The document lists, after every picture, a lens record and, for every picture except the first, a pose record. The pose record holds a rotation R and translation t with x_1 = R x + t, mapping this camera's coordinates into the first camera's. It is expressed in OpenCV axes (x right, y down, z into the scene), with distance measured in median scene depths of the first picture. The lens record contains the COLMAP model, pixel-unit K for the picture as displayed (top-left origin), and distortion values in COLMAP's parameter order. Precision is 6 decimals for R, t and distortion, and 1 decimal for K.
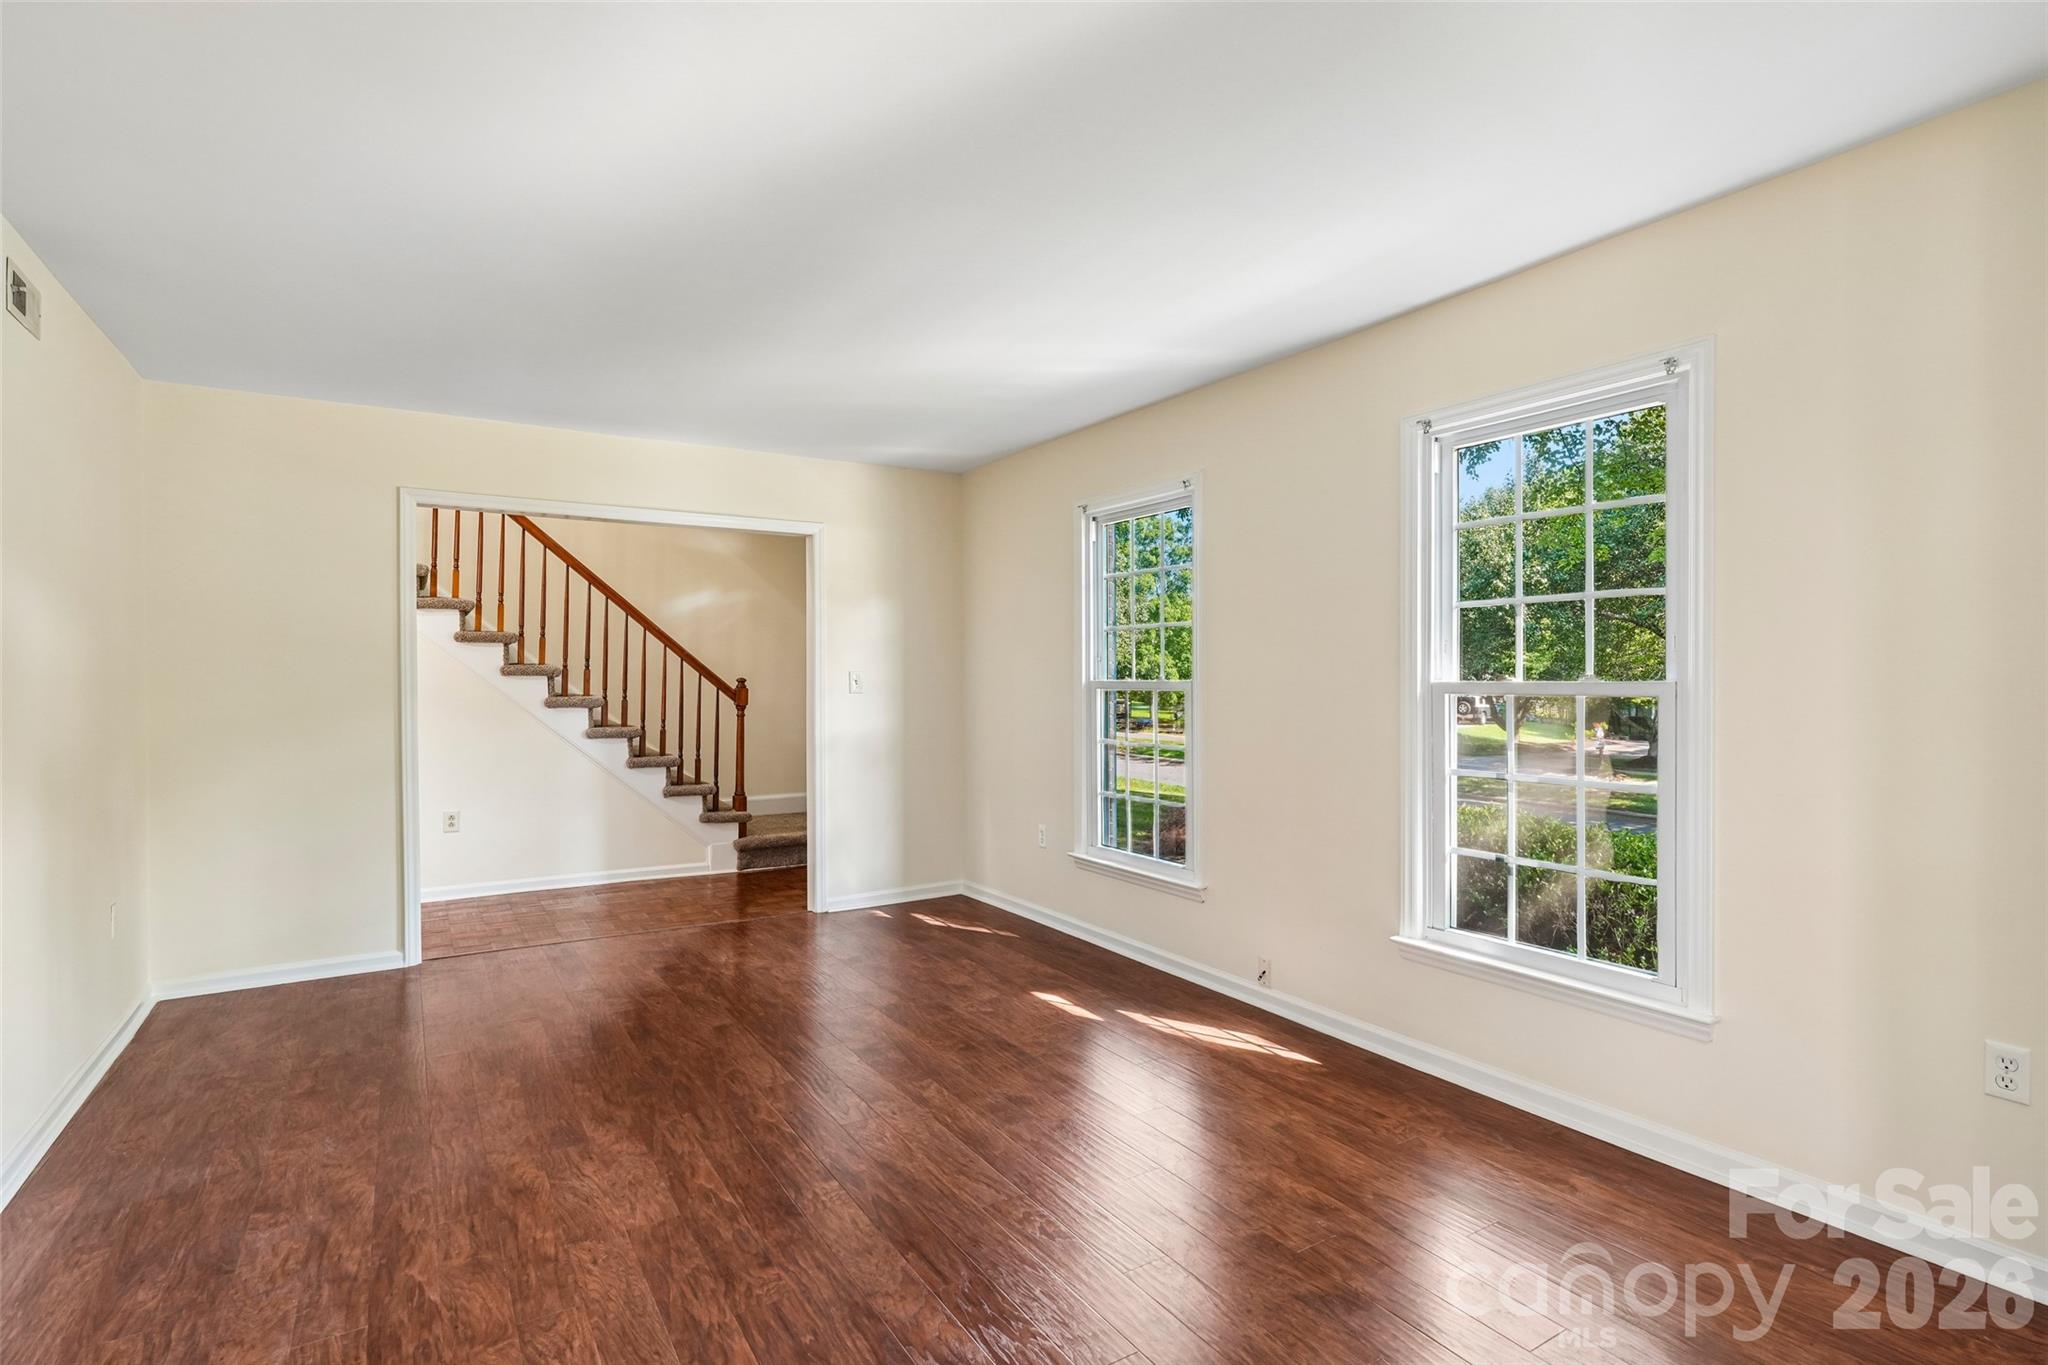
lens RADIAL K [[1001.6, 0, 1043.4], [0, 1001.6, 693.8], [0, 0, 1]] dist [0.000636, 0.000889]
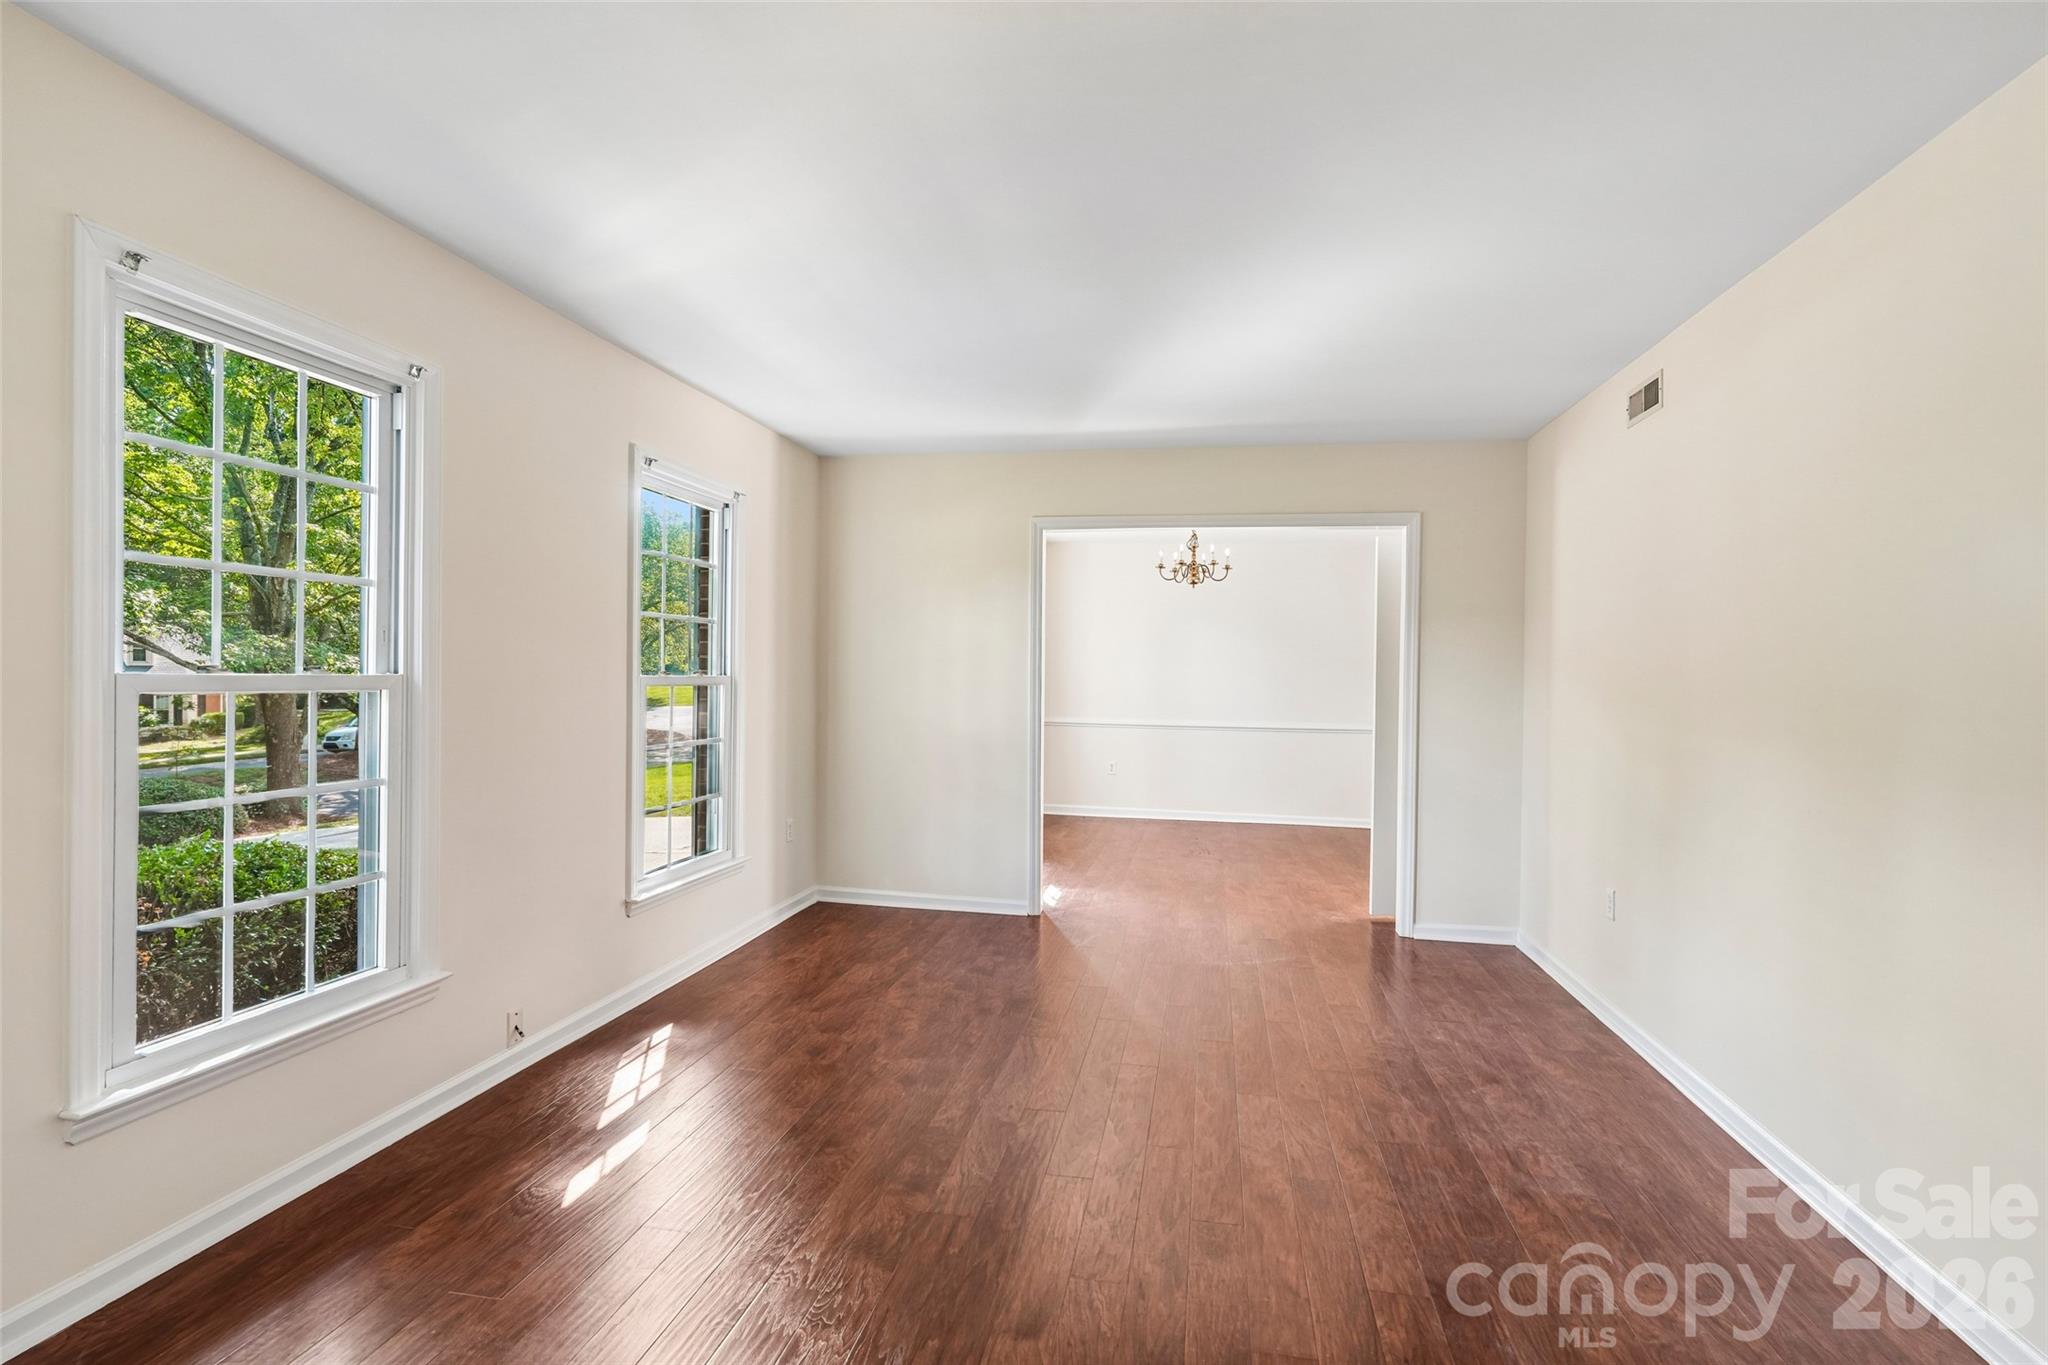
lens RADIAL K [[1001.6, 0, 1027.0], [0, 1001.6, 681.5], [0, 0, 1]] dist [0.000636, 0.000889]
pose [[-0.725868, -0.010788, 0.687749, -0.586413], [0.002036, 0.999839, 0.017832, -0.018179], [-0.687831, 0.014344, -0.725729, 1.184268]]
